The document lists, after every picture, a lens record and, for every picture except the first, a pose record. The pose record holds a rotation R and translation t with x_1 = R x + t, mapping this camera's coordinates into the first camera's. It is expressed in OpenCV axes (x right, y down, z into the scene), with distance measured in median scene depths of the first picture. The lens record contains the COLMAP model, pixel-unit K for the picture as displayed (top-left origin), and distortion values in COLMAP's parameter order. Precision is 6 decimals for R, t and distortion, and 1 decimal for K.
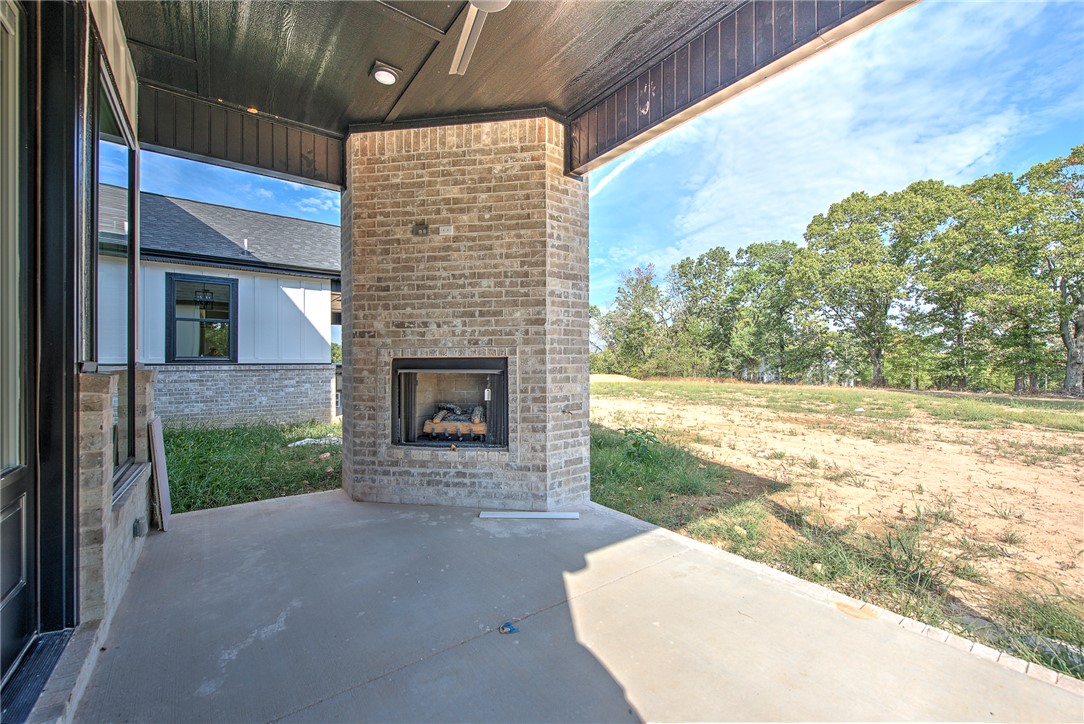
lens RADIAL K [[439.1, 0, 543.1], [0, 439.1, 362.0], [0, 0, 1]] dist [-0.001757, 0.000985]
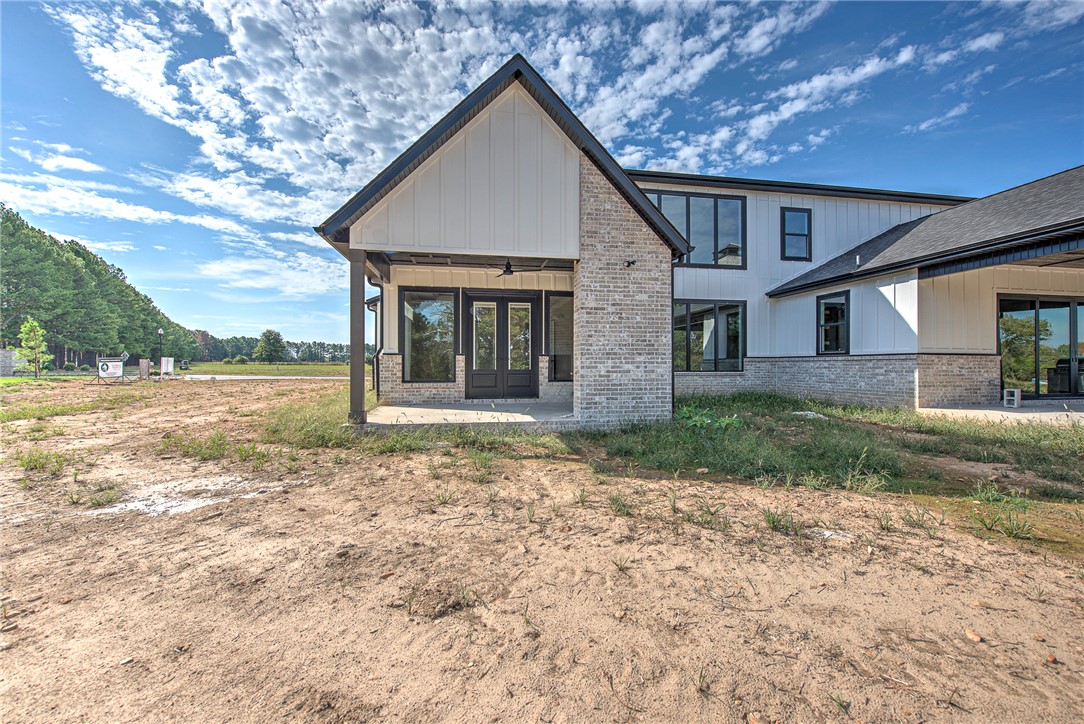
lens RADIAL K [[439.1, 0, 540.9], [0, 439.1, 360.6], [0, 0, 1]] dist [-0.001757, 0.000985]
pose [[-0.454383, -0.004747, -0.890794, 0.813652], [0.004874, 0.999958, -0.007815, 0.024275], [0.890793, -0.007893, -0.454340, 0.734919]]
